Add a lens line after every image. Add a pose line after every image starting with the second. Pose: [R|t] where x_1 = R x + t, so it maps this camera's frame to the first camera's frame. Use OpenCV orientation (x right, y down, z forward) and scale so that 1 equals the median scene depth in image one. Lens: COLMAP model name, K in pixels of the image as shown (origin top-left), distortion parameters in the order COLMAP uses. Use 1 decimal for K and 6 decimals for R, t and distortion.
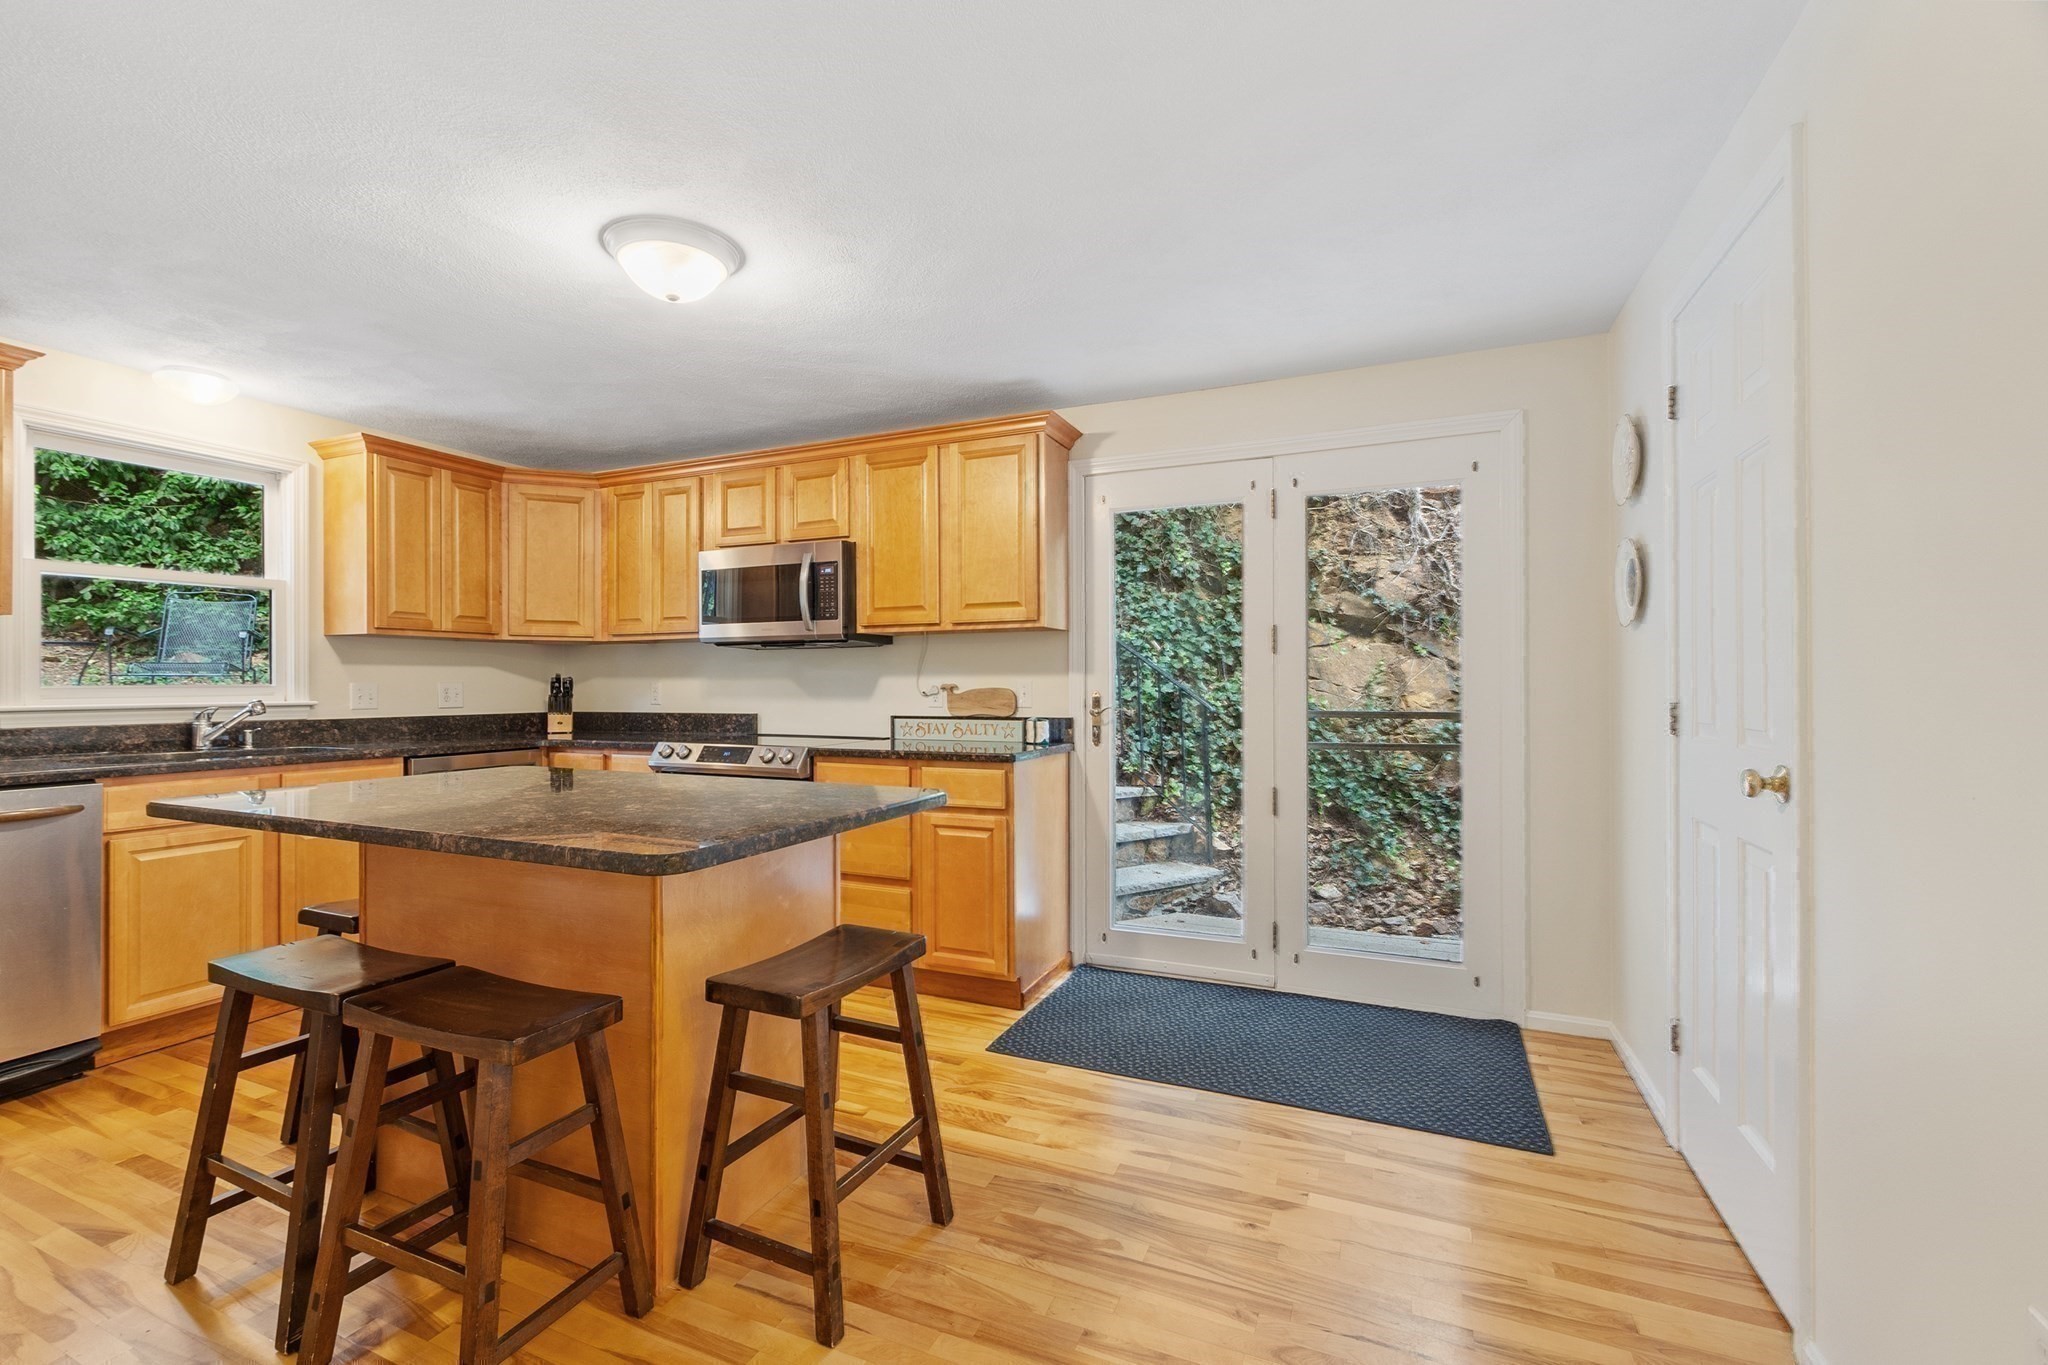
lens RADIAL K [[925.3, 0, 965.6], [0, 925.3, 684.5], [0, 0, 1]] dist [0.003585, -0.000670]
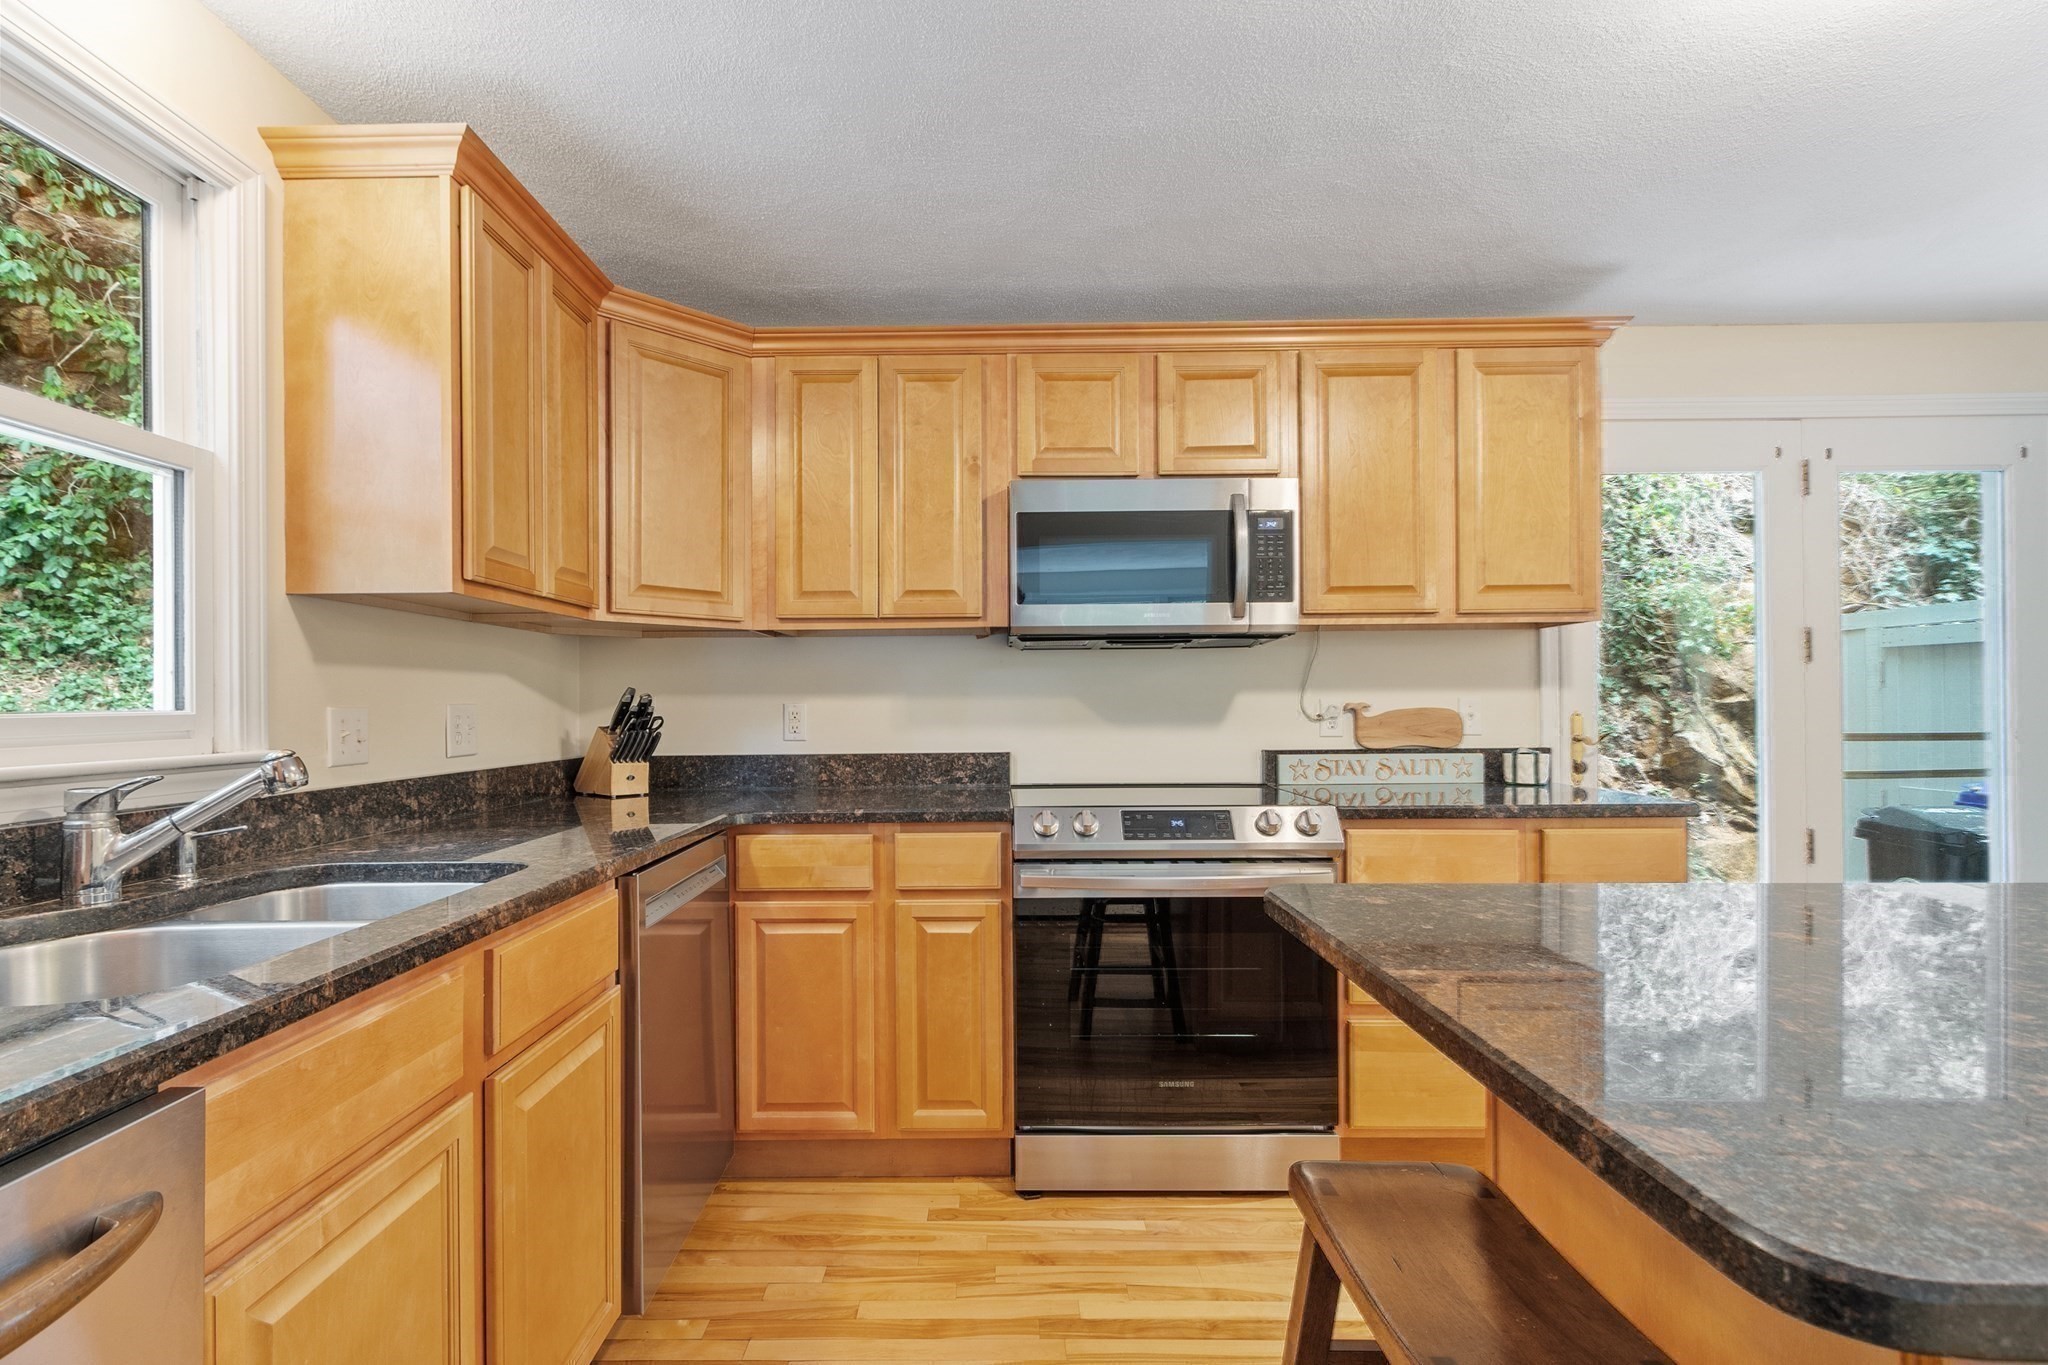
lens RADIAL K [[1015.0, 0, 928.5], [0, 1015.0, 690.7], [0, 0, 1]] dist [0.022669, 0.000020]
pose [[0.899137, 0.001837, 0.437663, -0.670075], [0.005780, 0.999854, -0.016071, 0.000857], [-0.437629, 0.016979, 0.898995, 0.478437]]
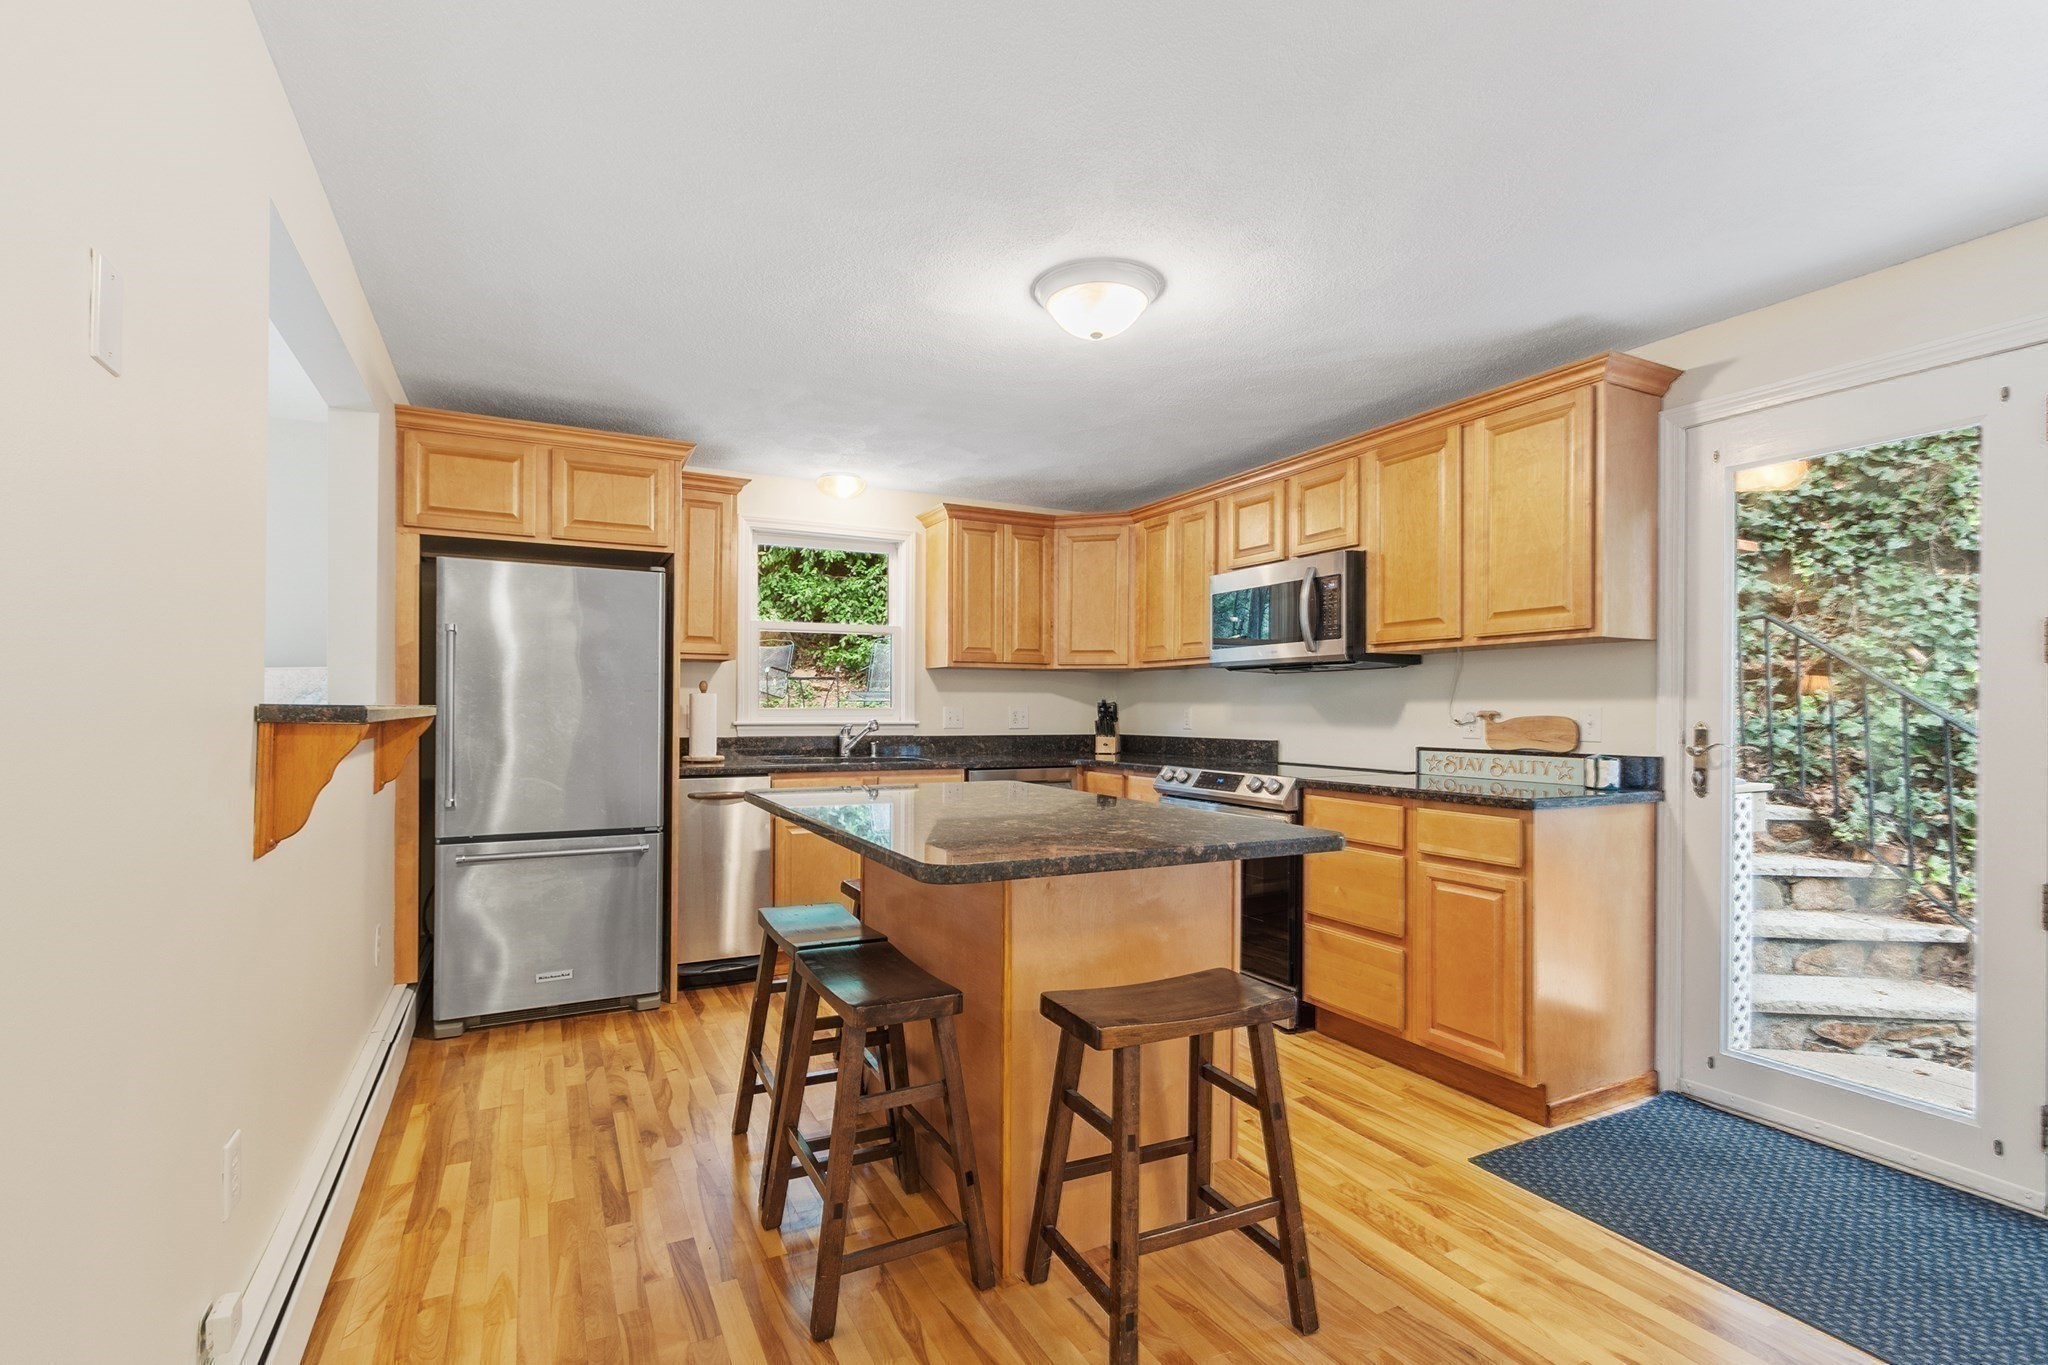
lens RADIAL K [[925.3, 0, 969.1], [0, 925.3, 712.6], [0, 0, 1]] dist [0.003585, -0.000670]
pose [[0.775832, 0.007811, -0.630891, 0.150807], [-0.006233, 0.999969, 0.004715, 0.000040], [0.630909, 0.000274, 0.775857, 0.070850]]
